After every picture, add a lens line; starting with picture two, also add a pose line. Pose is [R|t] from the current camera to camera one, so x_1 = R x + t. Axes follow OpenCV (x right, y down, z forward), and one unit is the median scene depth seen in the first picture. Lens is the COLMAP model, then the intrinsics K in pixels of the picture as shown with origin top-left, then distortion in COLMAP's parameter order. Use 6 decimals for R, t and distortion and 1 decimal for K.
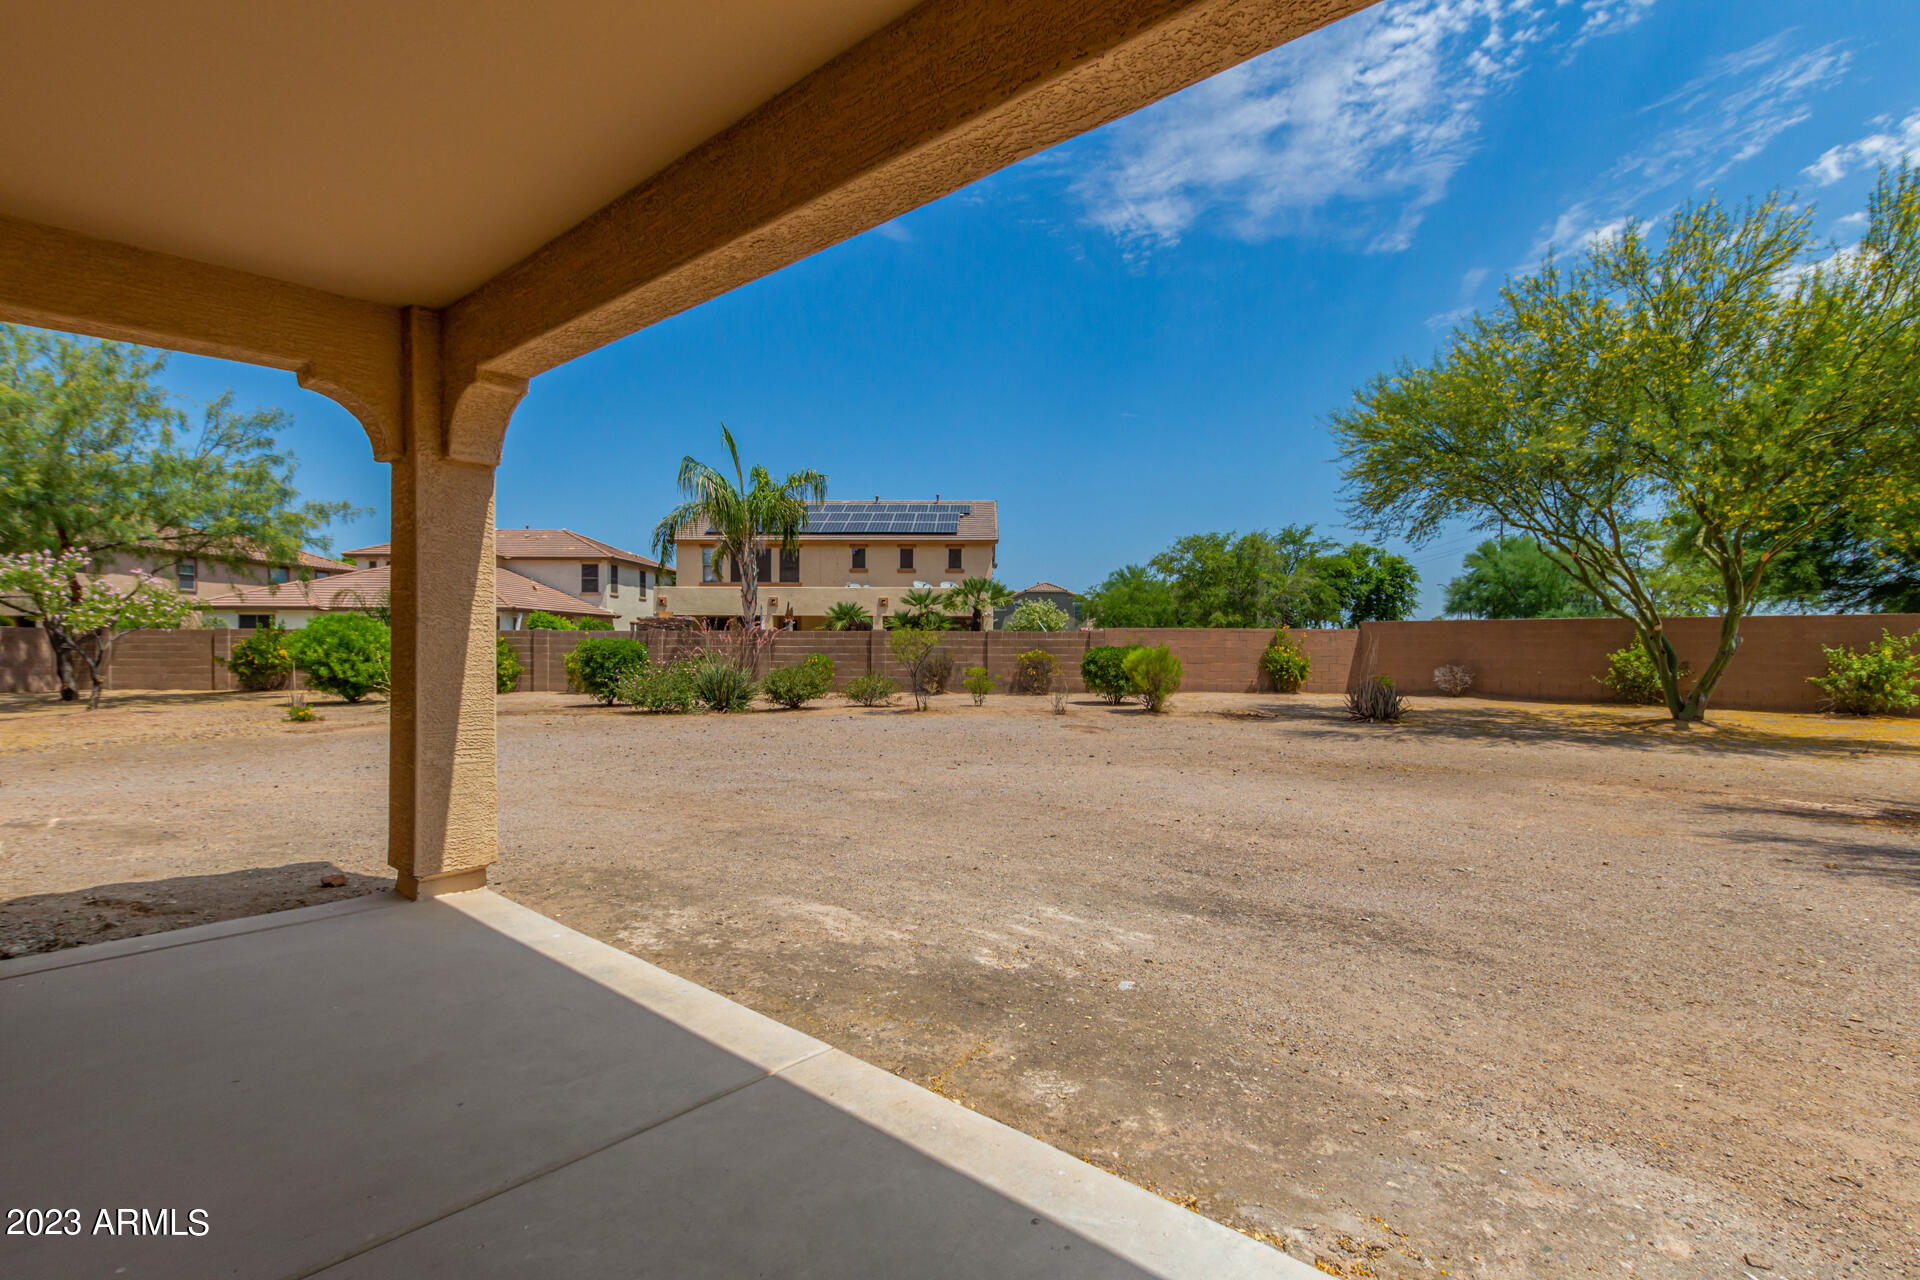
lens RADIAL K [[852.7, 0, 960.0], [0, 852.7, 640.0], [0, 0, 1]] dist [0.000698, 0.000209]
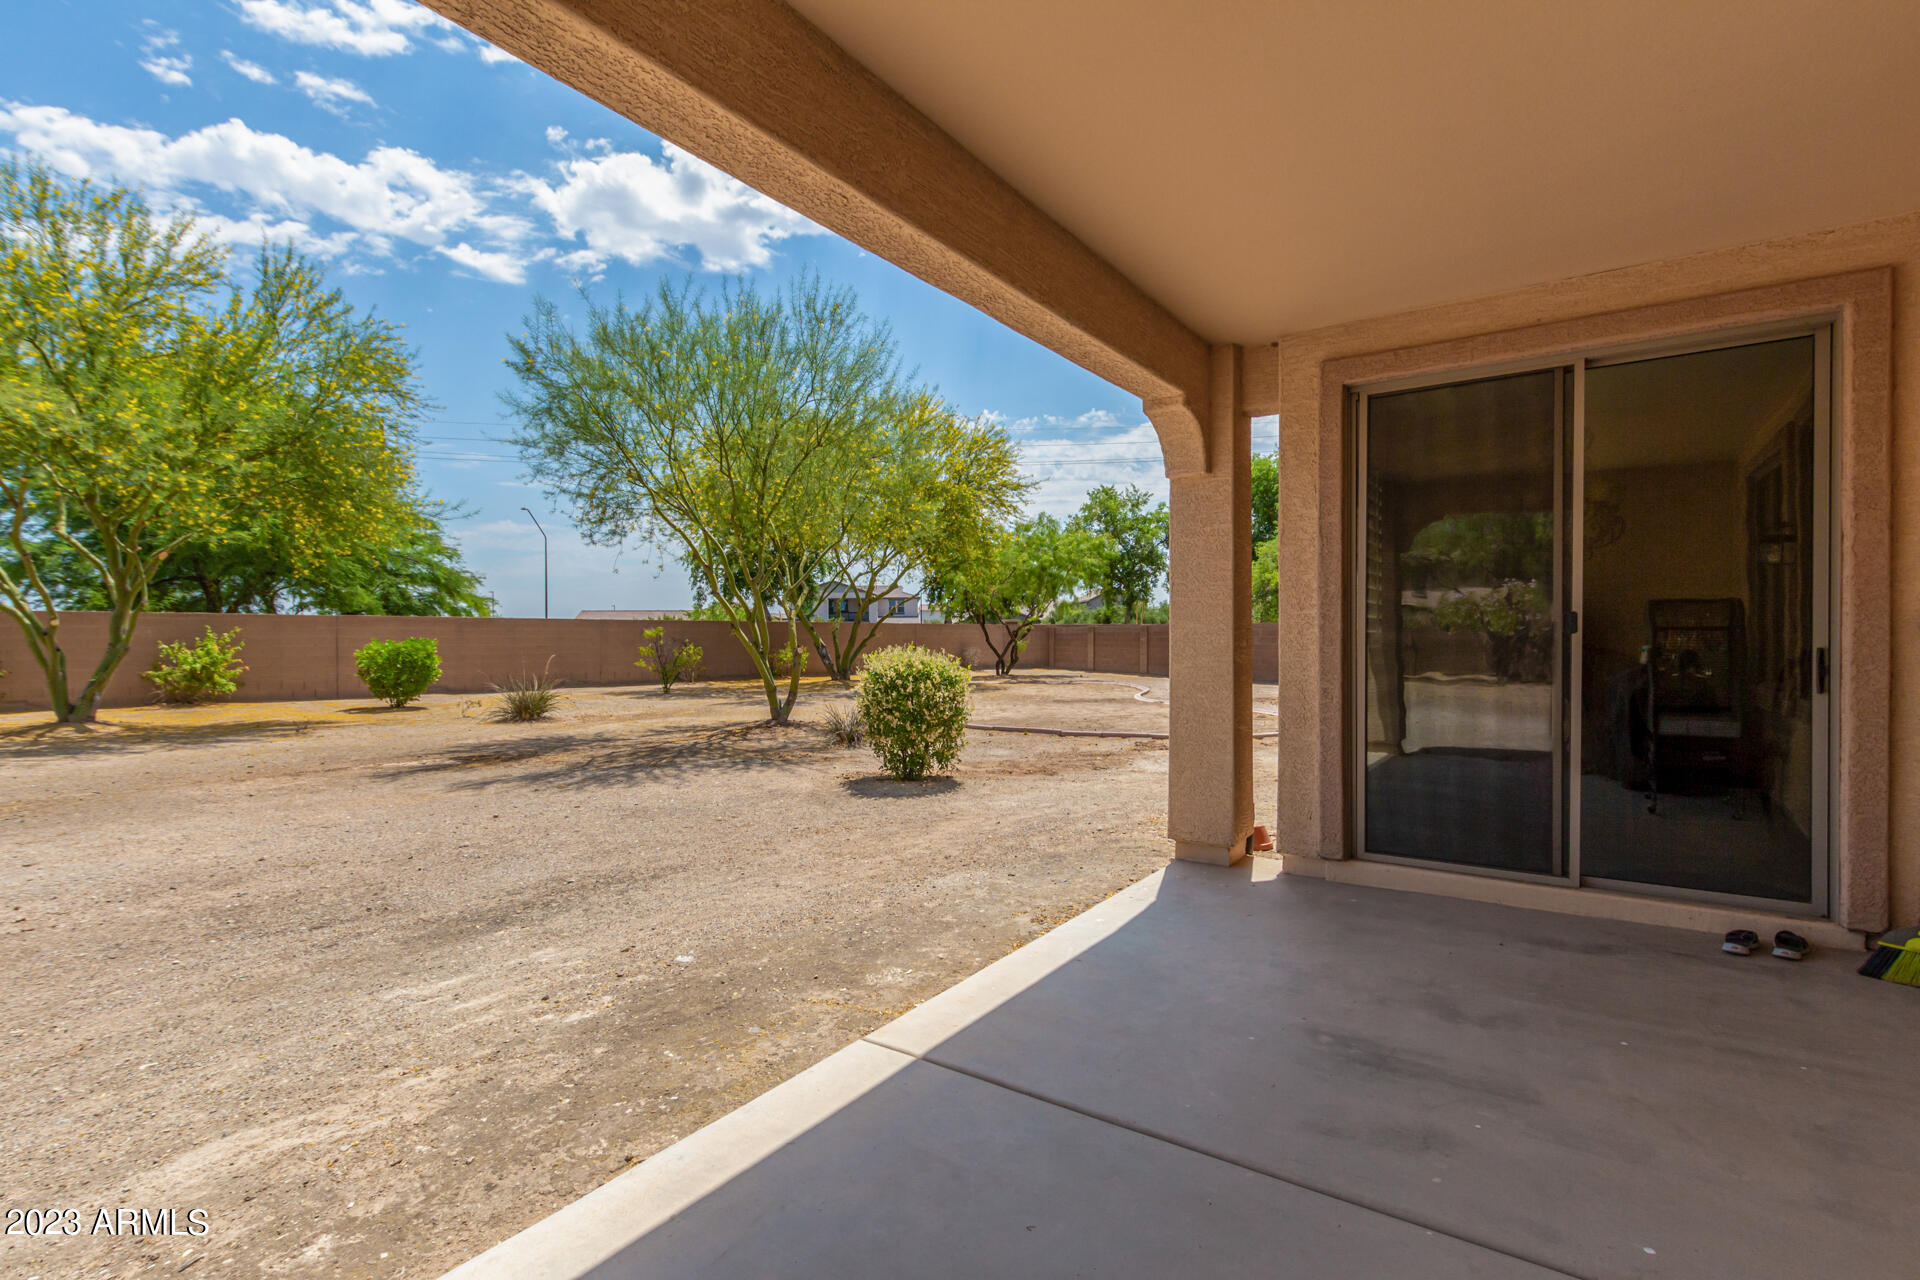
lens RADIAL K [[852.7, 0, 960.0], [0, 852.7, 640.0], [0, 0, 1]] dist [0.000698, 0.000209]
pose [[-0.076192, -0.004964, 0.997081, -0.272212], [0.000218, 0.999988, 0.004995, 0.000884], [-0.997093, 0.000597, -0.076190, 0.226444]]
